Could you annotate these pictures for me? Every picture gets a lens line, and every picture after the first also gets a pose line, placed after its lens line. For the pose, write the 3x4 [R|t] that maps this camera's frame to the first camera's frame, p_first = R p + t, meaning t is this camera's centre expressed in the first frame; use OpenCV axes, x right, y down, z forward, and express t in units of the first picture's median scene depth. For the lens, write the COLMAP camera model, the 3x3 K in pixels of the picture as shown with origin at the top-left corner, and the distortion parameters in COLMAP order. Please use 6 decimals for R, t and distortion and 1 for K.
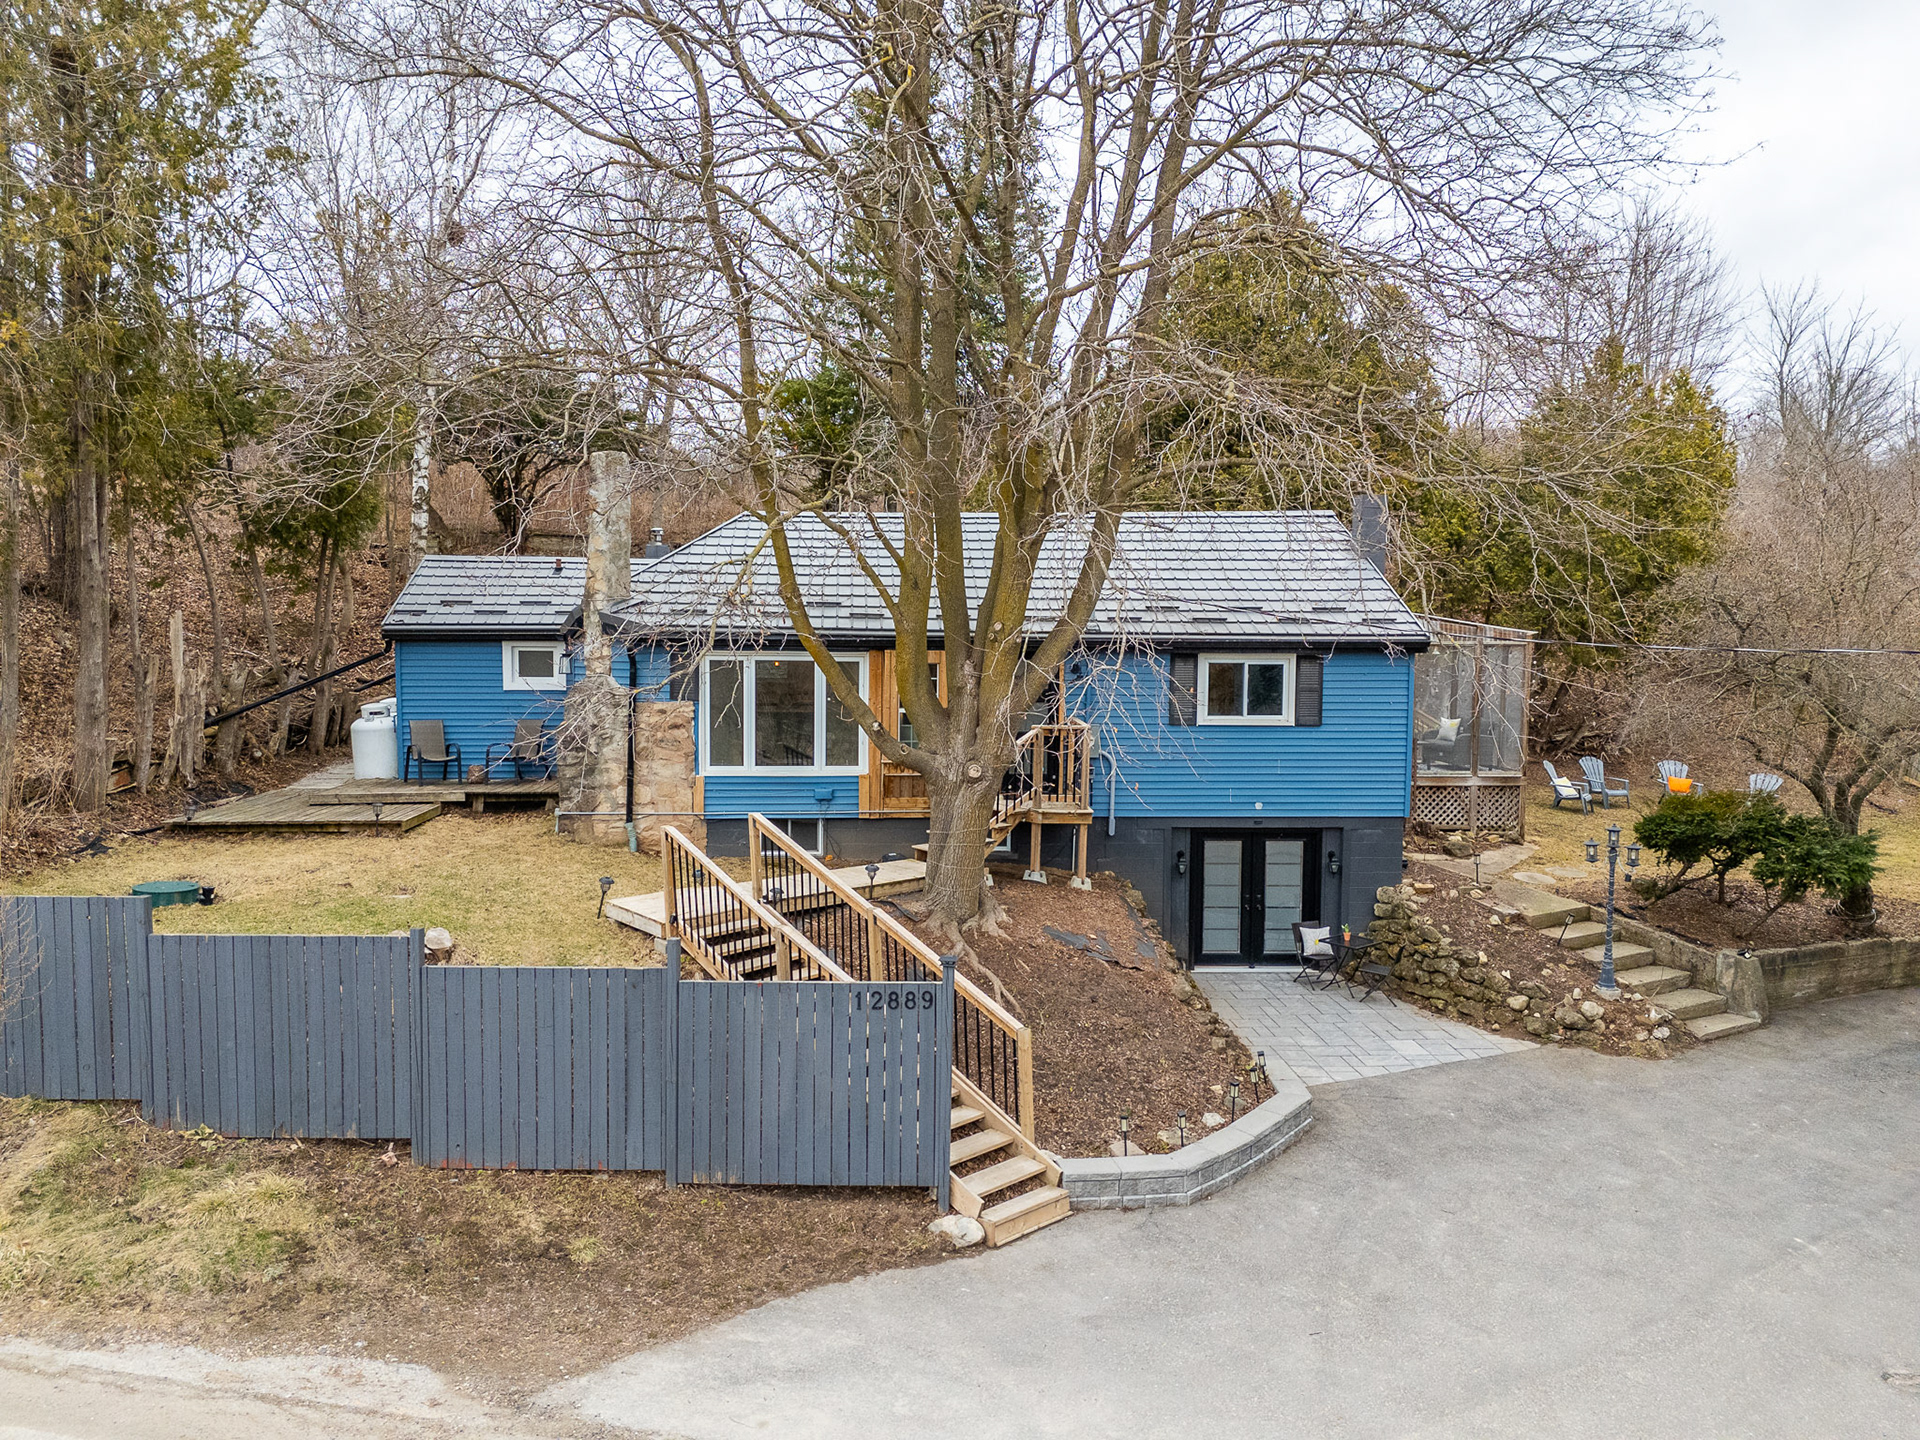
lens RADIAL K [[1384.2, 0, 960.0], [0, 1384.2, 720.0], [0, 0, 1]] dist [0.078933, -0.055648]
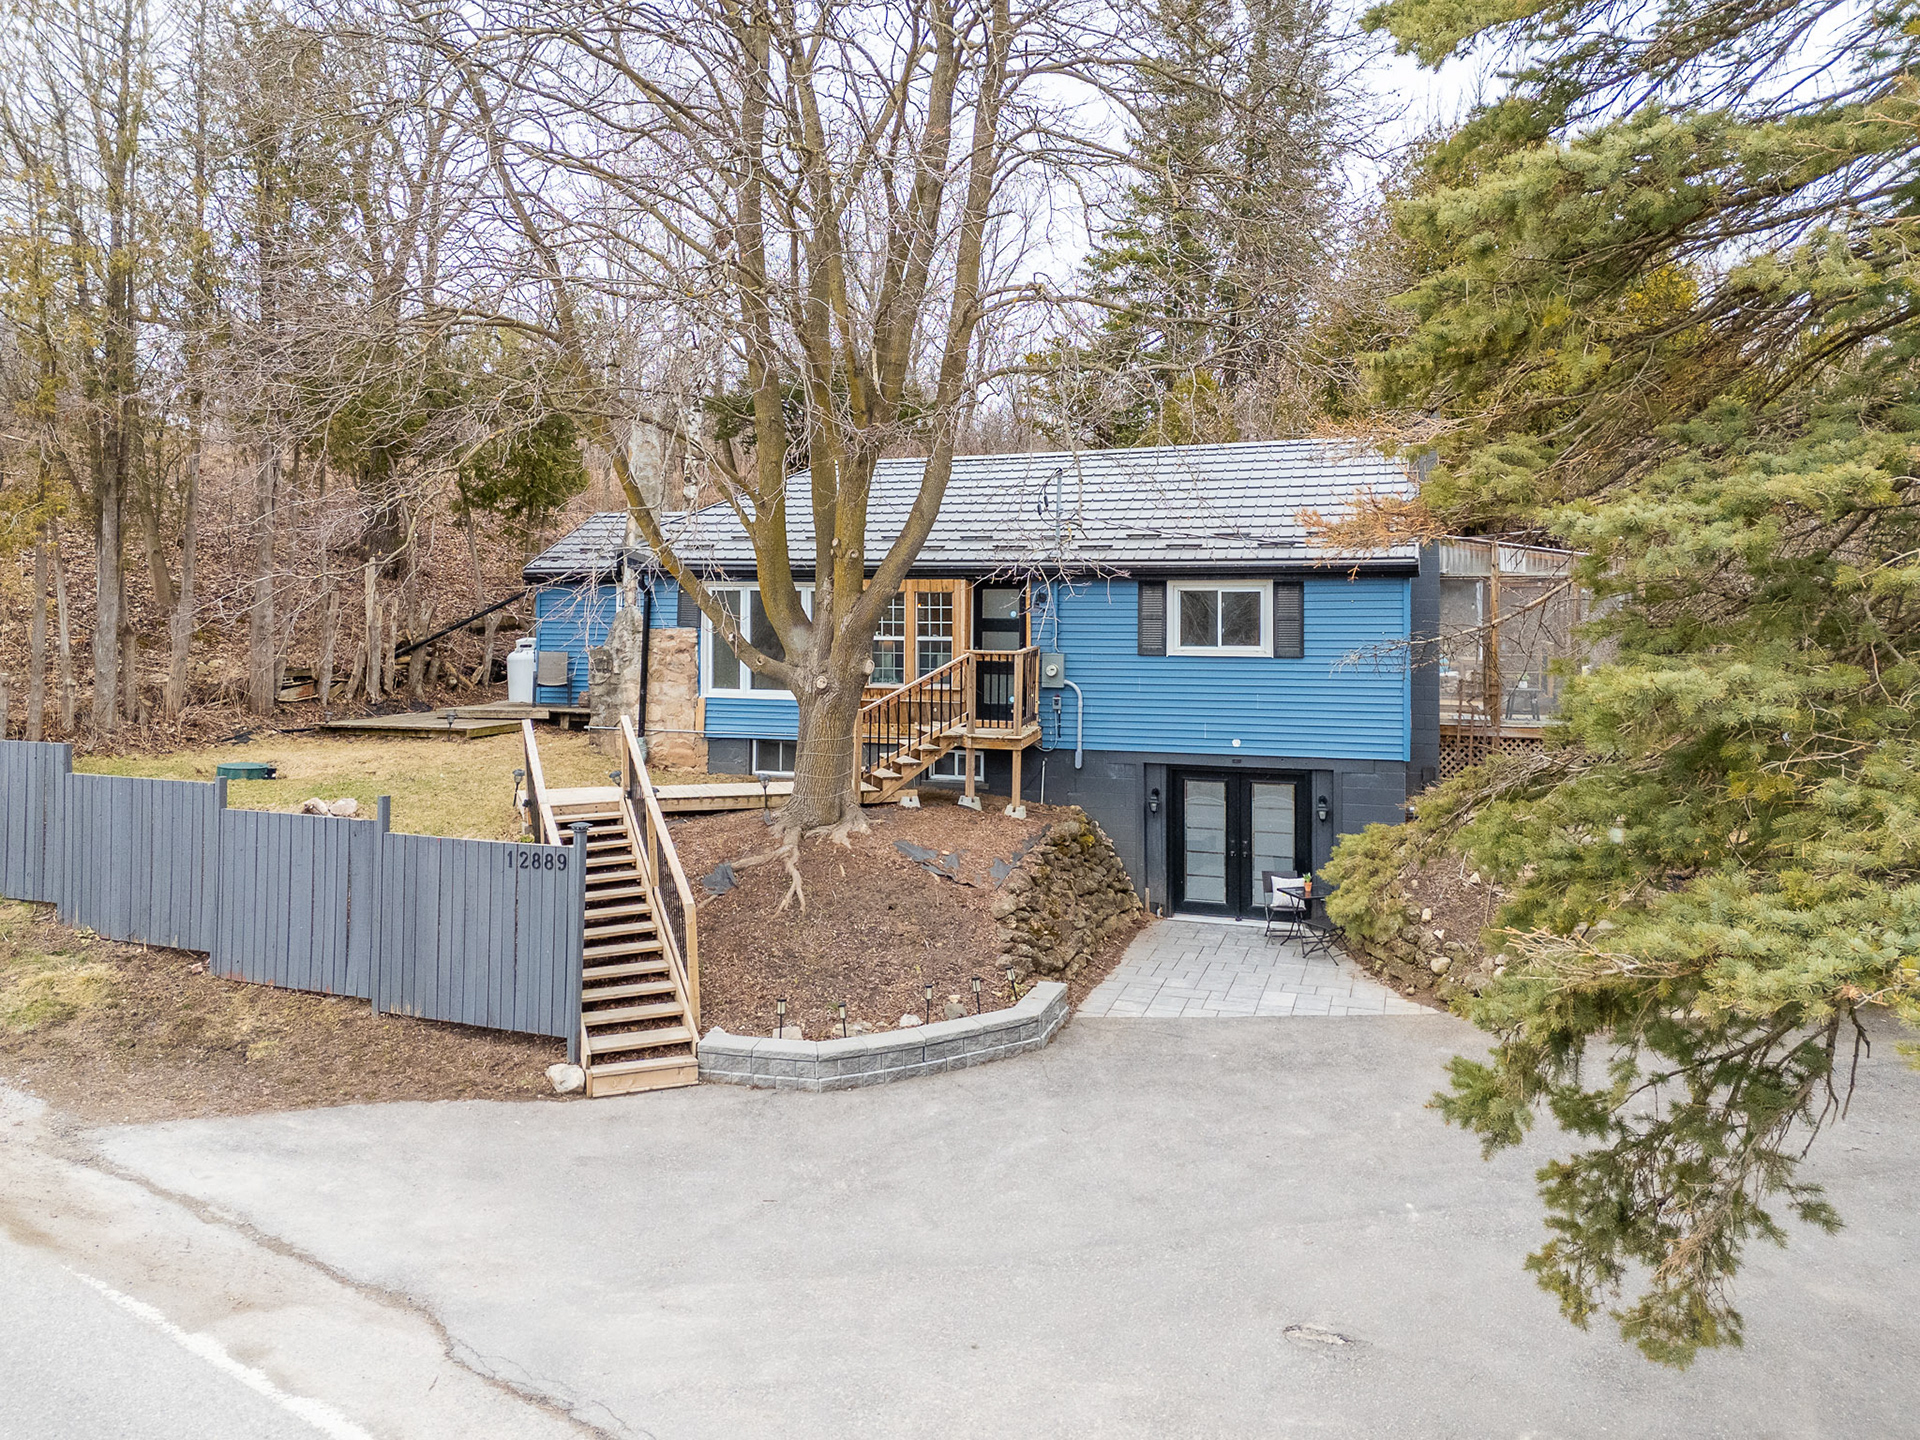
lens RADIAL K [[1428.9, 0, 959.9], [0, 1428.9, 620.6], [0, 0, 1]] dist [0.043213, -0.006087]
pose [[0.928541, -0.000612, -0.371229, 0.411584], [-0.023712, 0.997859, -0.060954, 0.043824], [0.370472, 0.065400, 0.926538, 0.036291]]
